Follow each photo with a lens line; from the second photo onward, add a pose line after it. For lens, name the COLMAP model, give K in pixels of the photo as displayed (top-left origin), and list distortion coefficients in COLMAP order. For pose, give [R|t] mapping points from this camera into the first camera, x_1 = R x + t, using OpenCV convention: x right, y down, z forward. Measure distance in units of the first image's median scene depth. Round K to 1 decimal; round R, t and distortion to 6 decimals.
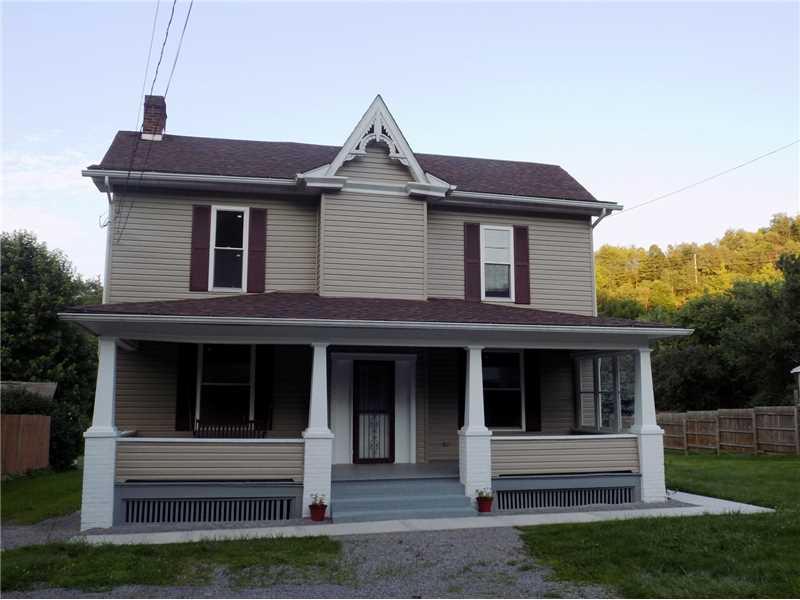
lens RADIAL K [[715.4, 0, 400.0], [0, 715.4, 300.0], [0, 0, 1]] dist [-0.082761, 0.001707]
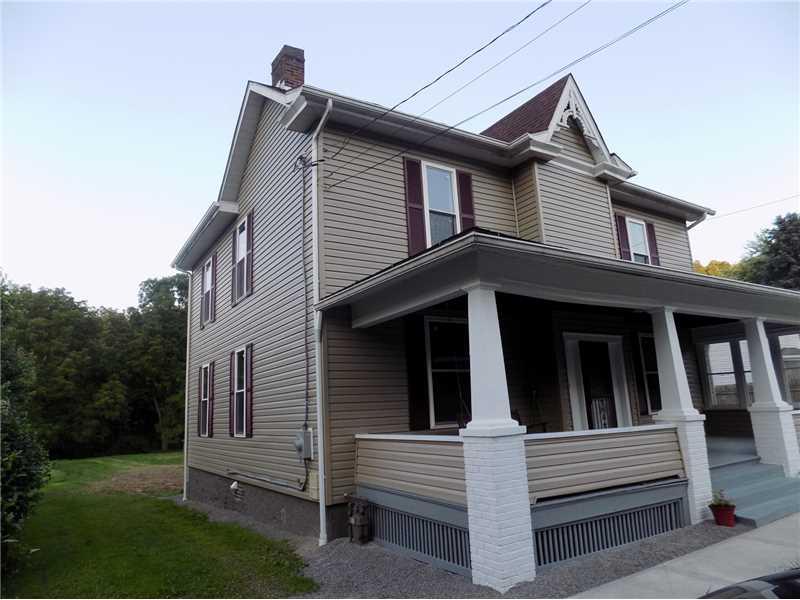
lens RADIAL K [[546.1, 0, 400.8], [0, 546.1, 286.8], [0, 0, 1]] dist [-0.031263, 0.003793]
pose [[0.943416, 0.032107, 0.330052, -0.492593], [-0.000113, 0.995333, -0.096502, 0.079218], [-0.331610, 0.091004, 0.939017, 0.400669]]
